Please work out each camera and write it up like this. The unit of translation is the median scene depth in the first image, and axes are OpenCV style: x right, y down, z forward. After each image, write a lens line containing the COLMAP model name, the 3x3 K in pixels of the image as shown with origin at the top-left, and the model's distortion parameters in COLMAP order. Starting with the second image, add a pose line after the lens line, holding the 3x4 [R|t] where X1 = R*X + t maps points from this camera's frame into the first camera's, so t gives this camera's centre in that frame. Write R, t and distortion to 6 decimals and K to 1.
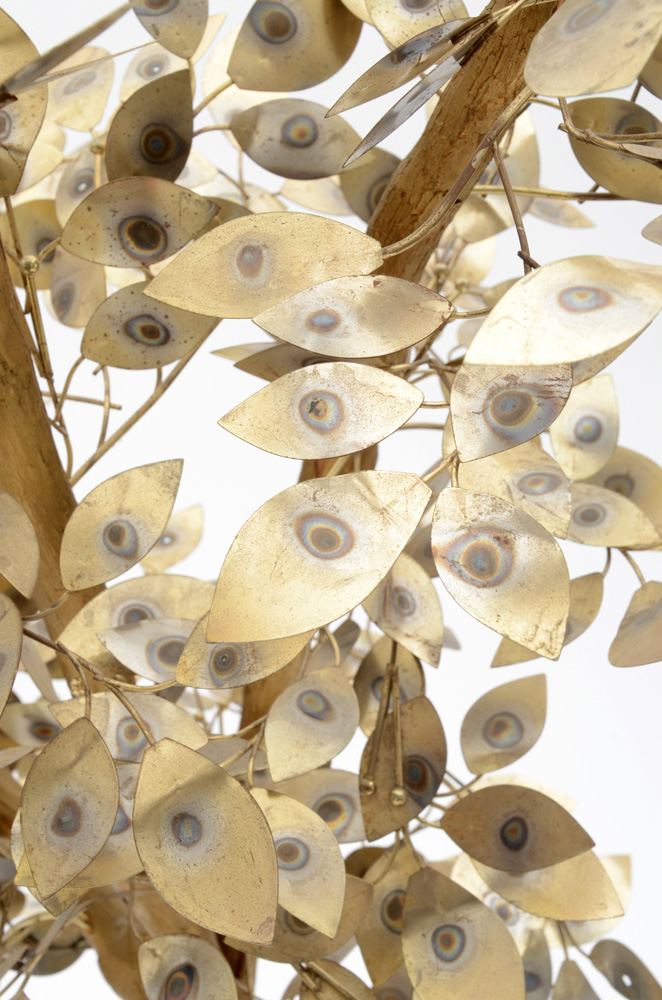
lens RADIAL K [[2054.4, 0, 334.0], [0, 2054.4, 499.5], [0, 0, 1]] dist [0.598599, 0.000000]
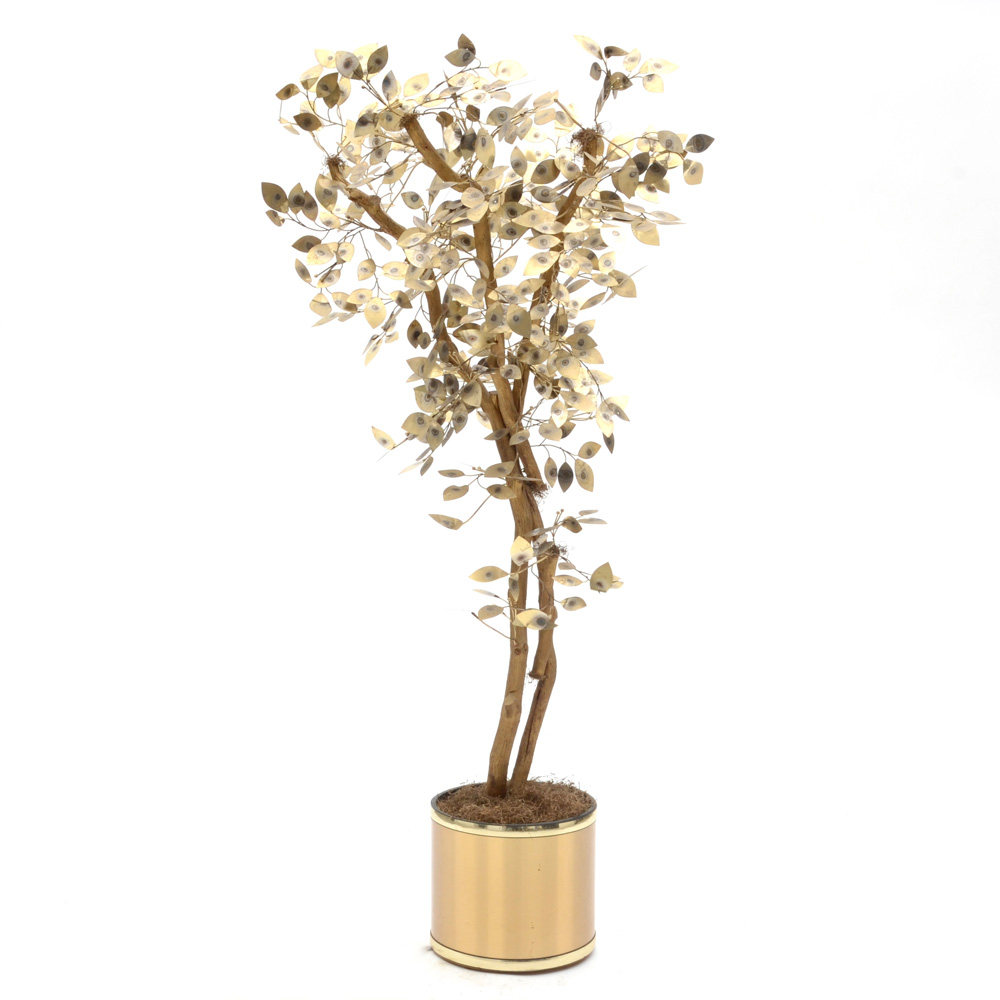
lens RADIAL K [[2688.0, 0, 500.6], [0, 2688.0, 496.7], [0, 0, 1]] dist [0.109556, 0.000000]
pose [[0.997463, 0.056963, -0.042702, 0.187054], [-0.058221, 0.997888, -0.028820, 0.708341], [0.040970, 0.031233, 0.998672, -5.192031]]
